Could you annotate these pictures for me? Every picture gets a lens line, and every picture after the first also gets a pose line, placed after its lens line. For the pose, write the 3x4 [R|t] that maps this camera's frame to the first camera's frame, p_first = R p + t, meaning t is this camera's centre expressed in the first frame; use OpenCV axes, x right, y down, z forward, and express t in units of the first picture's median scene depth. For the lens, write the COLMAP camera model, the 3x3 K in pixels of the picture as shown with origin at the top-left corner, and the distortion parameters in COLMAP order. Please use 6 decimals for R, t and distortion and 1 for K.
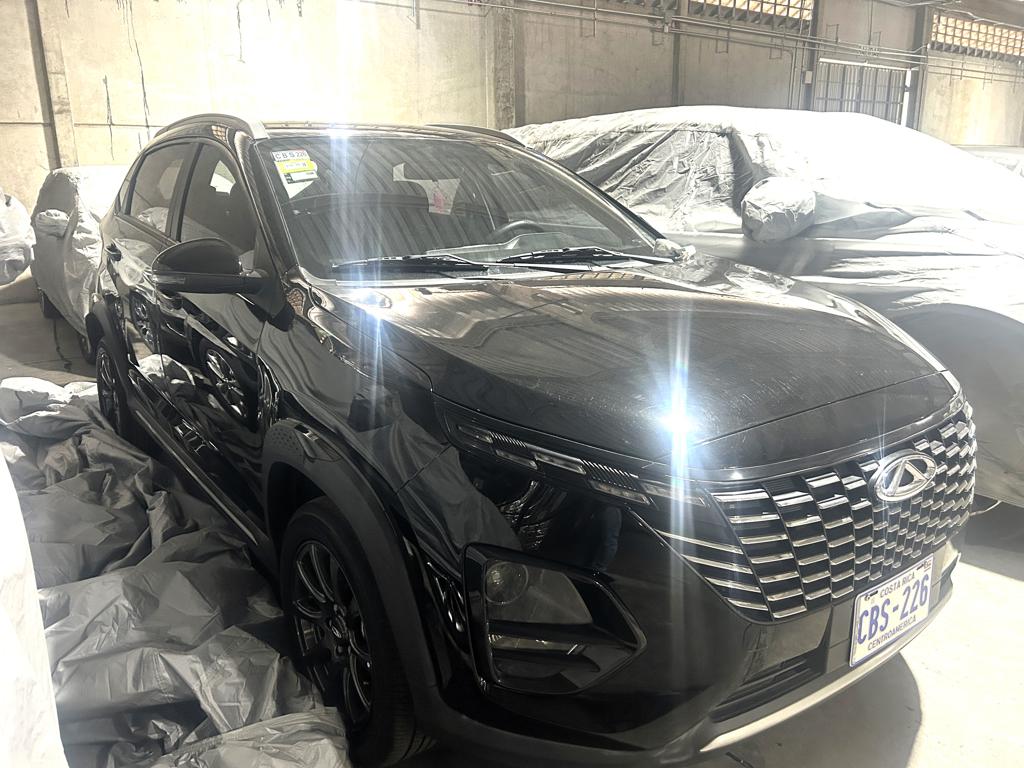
lens RADIAL K [[773.0, 0, 511.6], [0, 773.0, 379.4], [0, 0, 1]] dist [0.052083, -0.056747]
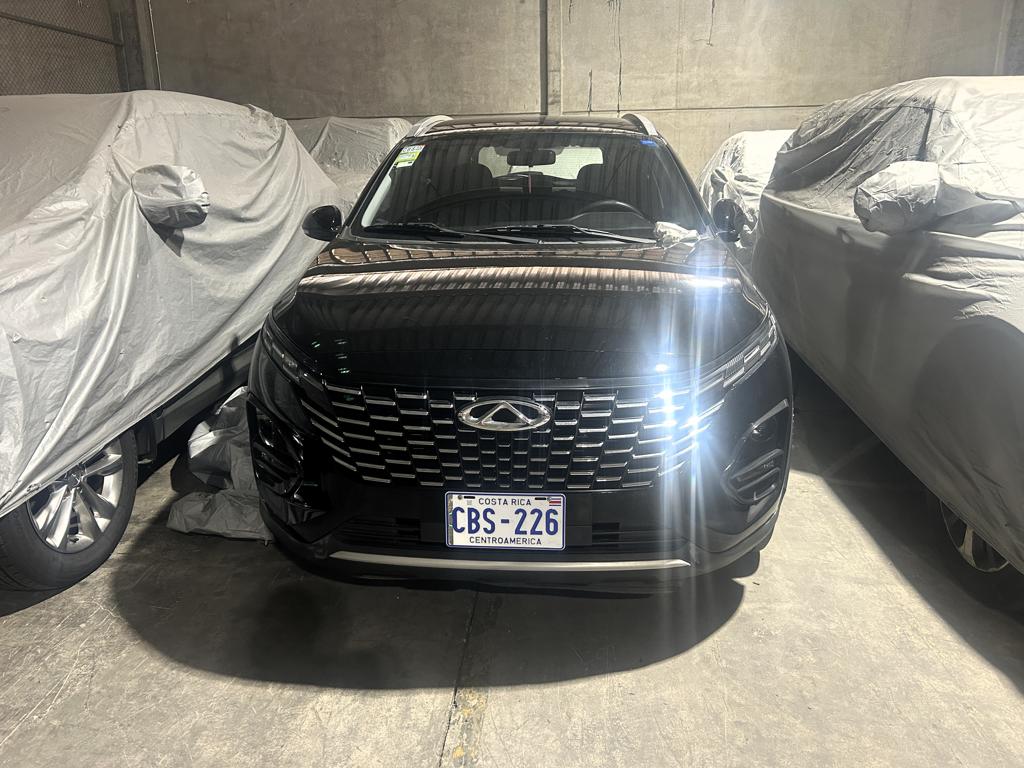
lens RADIAL K [[773.0, 0, 510.0], [0, 773.0, 385.5], [0, 0, 1]] dist [0.052083, -0.056747]
pose [[0.764402, 0.179840, -0.619151, 0.224977], [-0.154455, 0.983426, 0.094958, -0.007499], [0.625966, 0.023045, 0.779510, 0.005390]]
